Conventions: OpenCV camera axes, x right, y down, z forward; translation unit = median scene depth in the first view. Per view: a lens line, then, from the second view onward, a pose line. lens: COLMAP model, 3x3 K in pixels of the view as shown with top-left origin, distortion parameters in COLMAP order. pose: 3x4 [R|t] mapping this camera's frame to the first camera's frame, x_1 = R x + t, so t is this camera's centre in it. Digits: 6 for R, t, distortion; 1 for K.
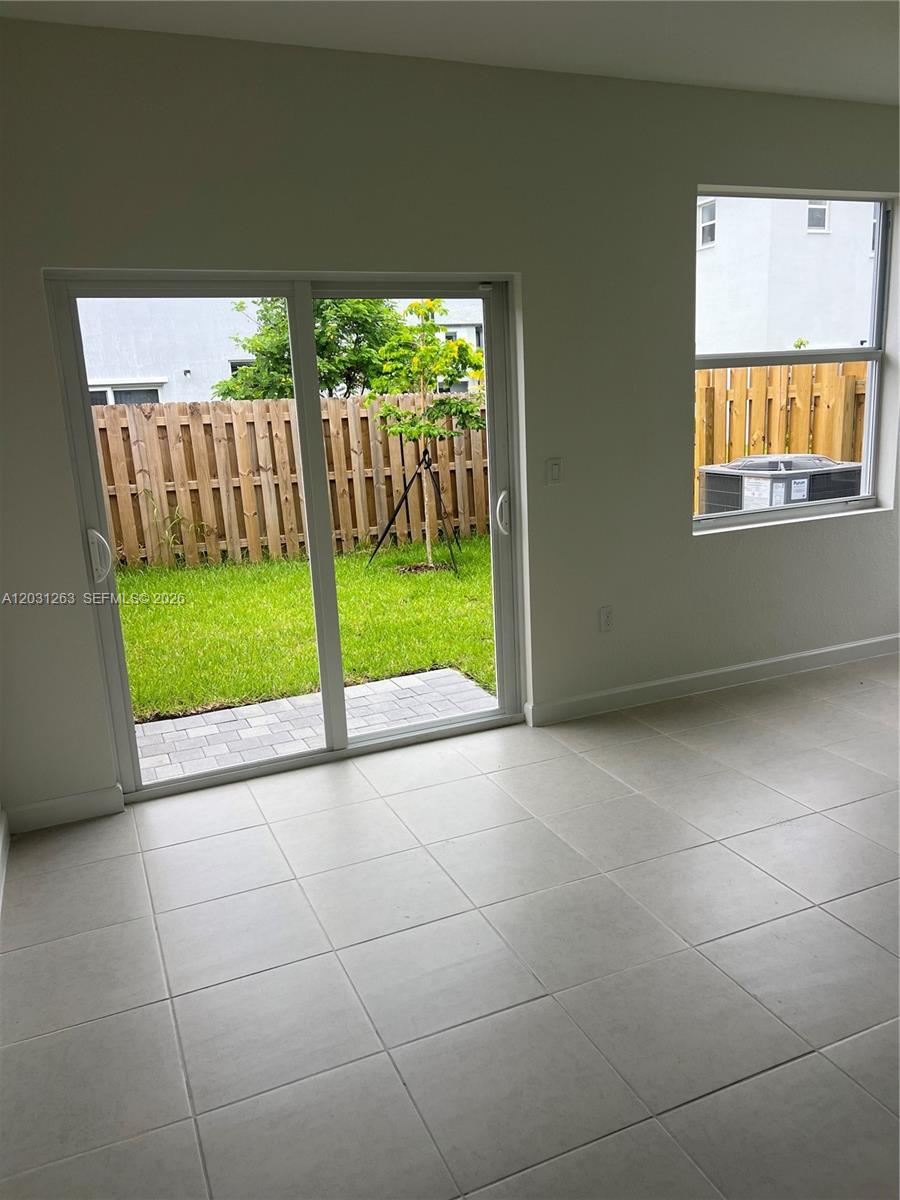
lens RADIAL K [[908.2, 0, 458.7], [0, 908.2, 605.1], [0, 0, 1]] dist [0.031006, -0.045039]
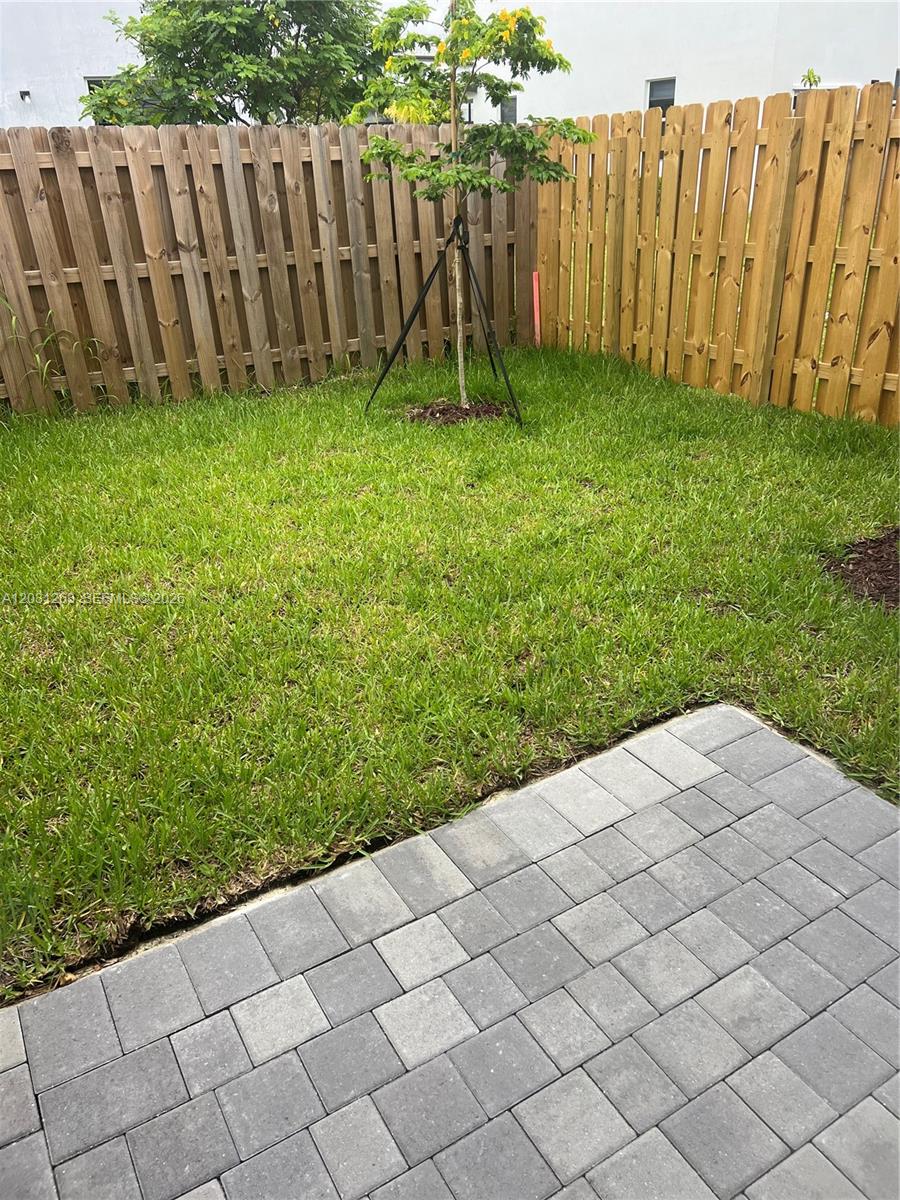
lens RADIAL K [[908.2, 0, 449.9], [0, 908.2, 603.9], [0, 0, 1]] dist [0.031006, -0.045039]
pose [[0.992169, -0.043166, 0.117210, -0.117243], [0.014944, 0.972669, 0.231715, -0.053687], [-0.124009, -0.228148, 0.965697, 0.314924]]
